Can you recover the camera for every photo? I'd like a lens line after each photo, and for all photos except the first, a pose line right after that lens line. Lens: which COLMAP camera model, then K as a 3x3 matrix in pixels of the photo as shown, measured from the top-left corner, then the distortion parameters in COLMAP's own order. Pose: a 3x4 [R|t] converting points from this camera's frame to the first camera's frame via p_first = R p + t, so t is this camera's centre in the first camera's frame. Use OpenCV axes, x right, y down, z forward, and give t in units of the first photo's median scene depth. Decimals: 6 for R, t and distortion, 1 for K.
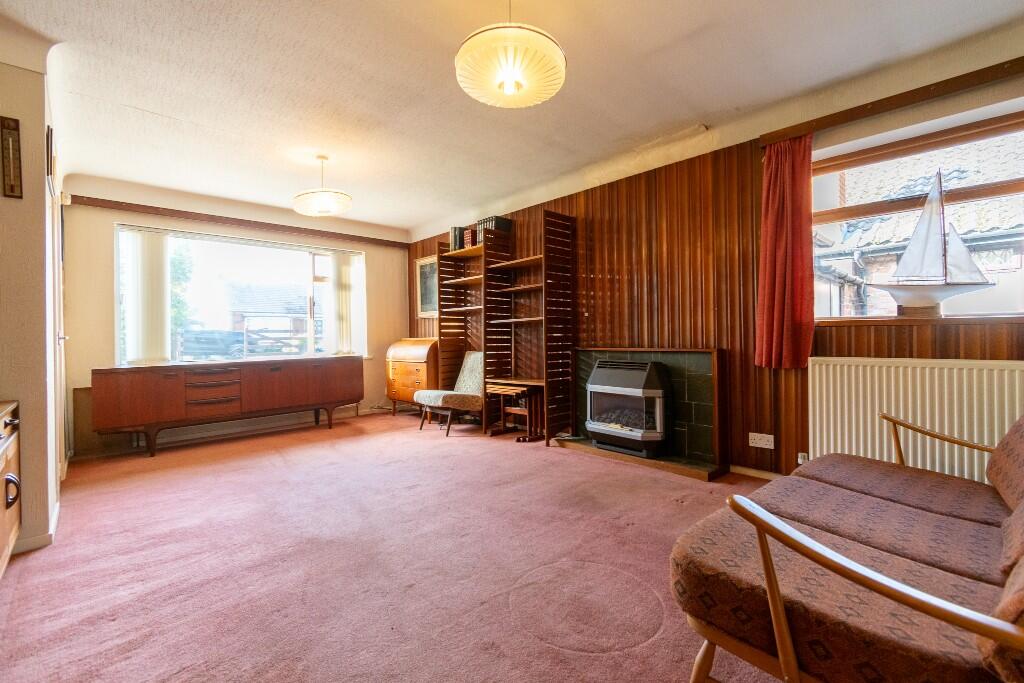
lens RADIAL K [[455.2, 0, 516.1], [0, 455.2, 336.2], [0, 0, 1]] dist [0.003921, 0.000336]
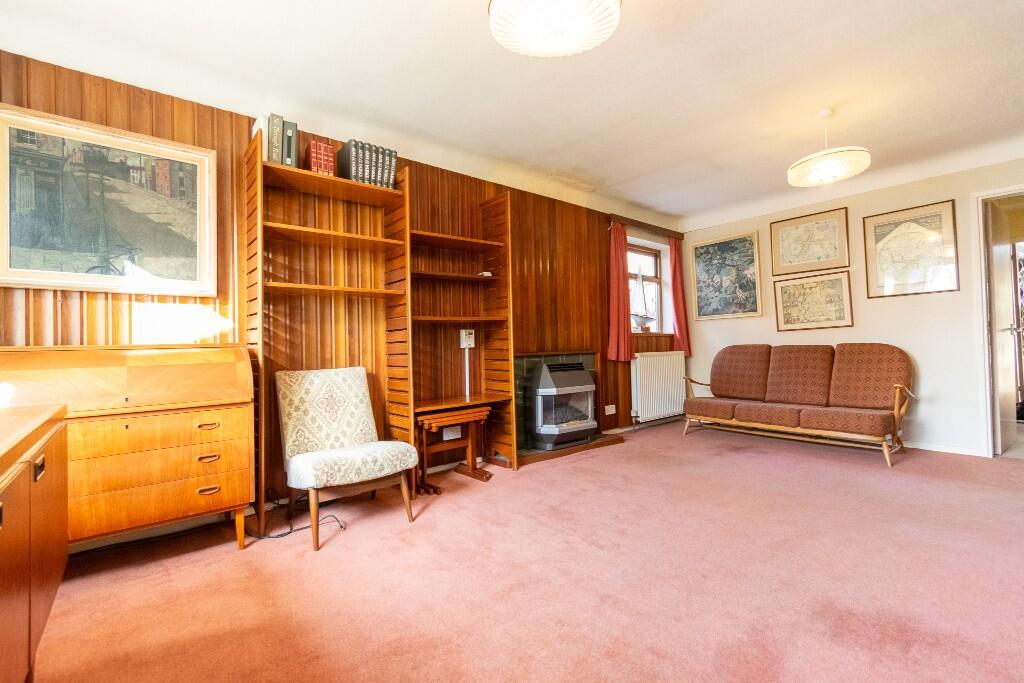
lens RADIAL K [[455.2, 0, 516.1], [0, 455.2, 336.2], [0, 0, 1]] dist [0.003921, 0.000336]
pose [[0.085966, 0.026079, 0.995957, -0.894918], [0.004265, 0.999639, -0.026544, 0.018880], [-0.996289, 0.006530, 0.085823, 1.037788]]
